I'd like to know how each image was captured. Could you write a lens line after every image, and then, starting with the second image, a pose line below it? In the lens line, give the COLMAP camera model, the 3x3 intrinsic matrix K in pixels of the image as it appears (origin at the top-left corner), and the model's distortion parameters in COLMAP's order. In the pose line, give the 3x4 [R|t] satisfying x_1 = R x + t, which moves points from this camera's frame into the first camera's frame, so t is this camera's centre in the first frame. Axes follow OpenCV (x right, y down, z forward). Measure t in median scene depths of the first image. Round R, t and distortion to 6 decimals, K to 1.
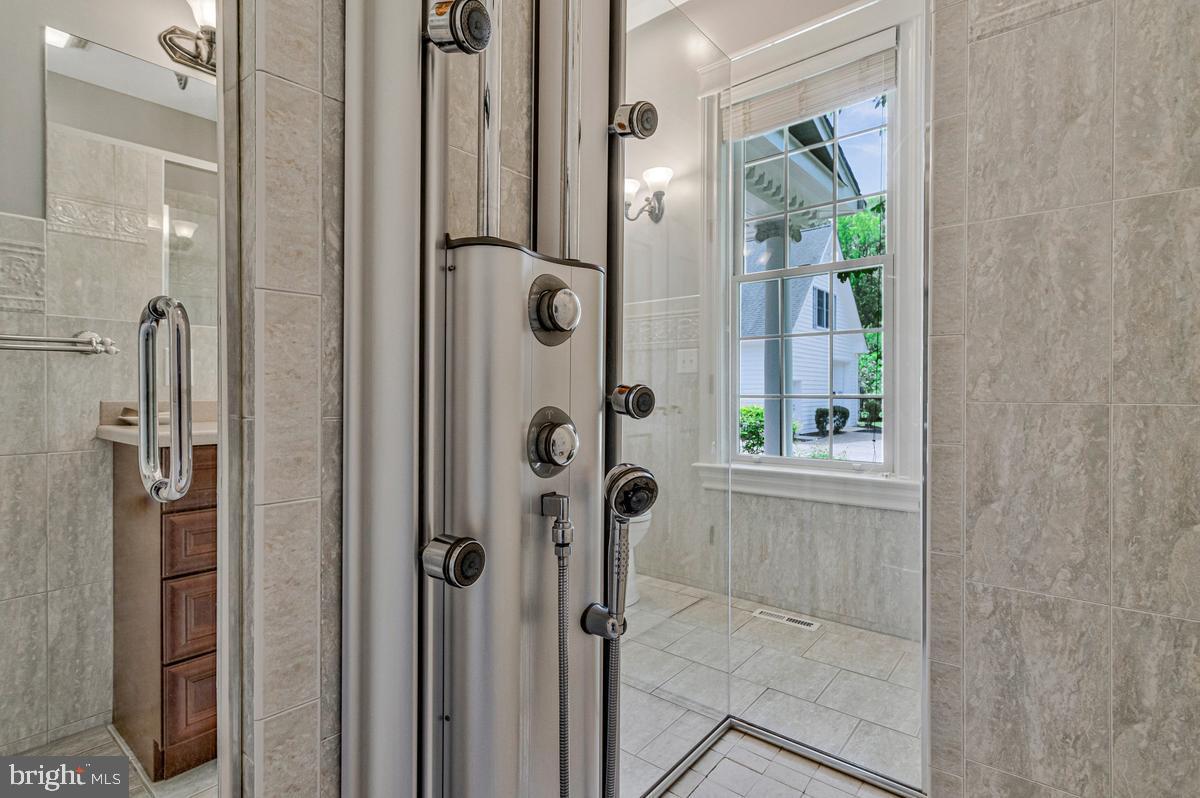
lens RADIAL K [[576.6, 0, 598.9], [0, 576.6, 400.0], [0, 0, 1]] dist [0.003910, 0.002837]
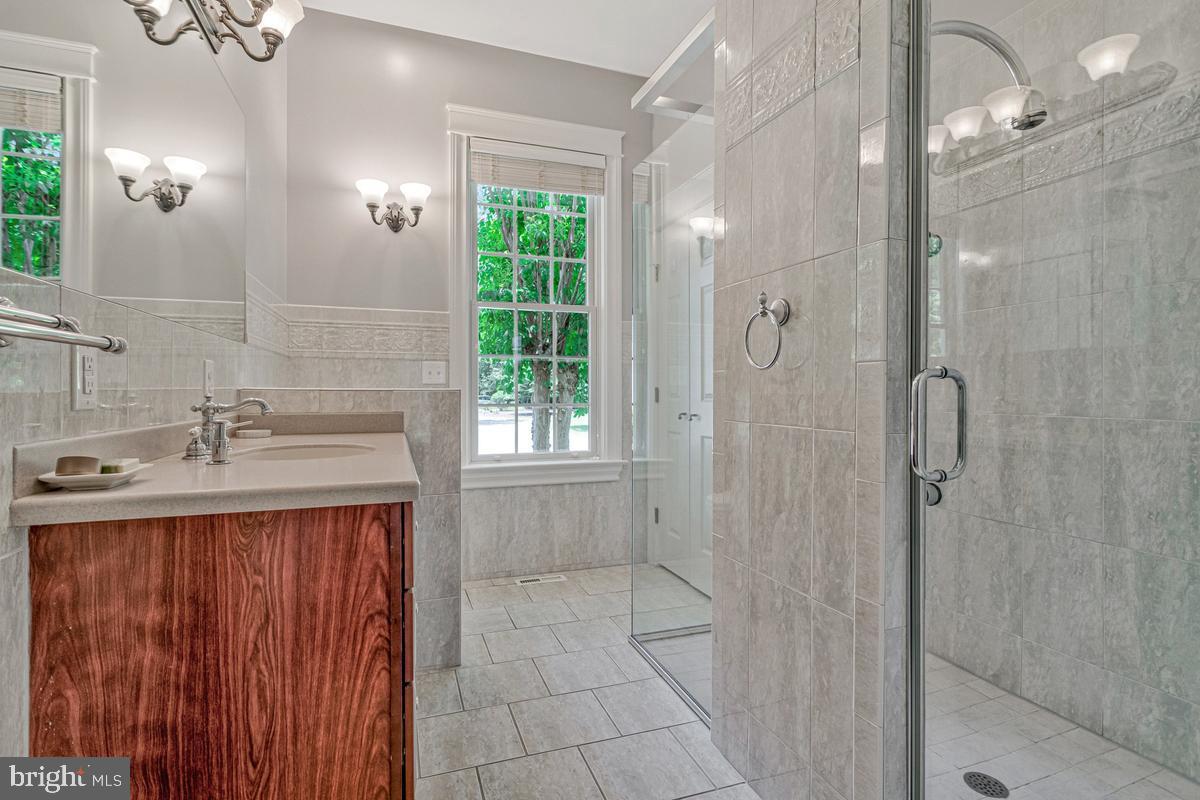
lens RADIAL K [[576.6, 0, 596.9], [0, 576.6, 393.9], [0, 0, 1]] dist [0.003910, 0.002837]
pose [[0.516300, -0.002882, 0.856403, -0.680042], [0.008121, 0.999966, -0.001531, -0.027476], [-0.856369, 0.007745, 0.516306, 0.226653]]
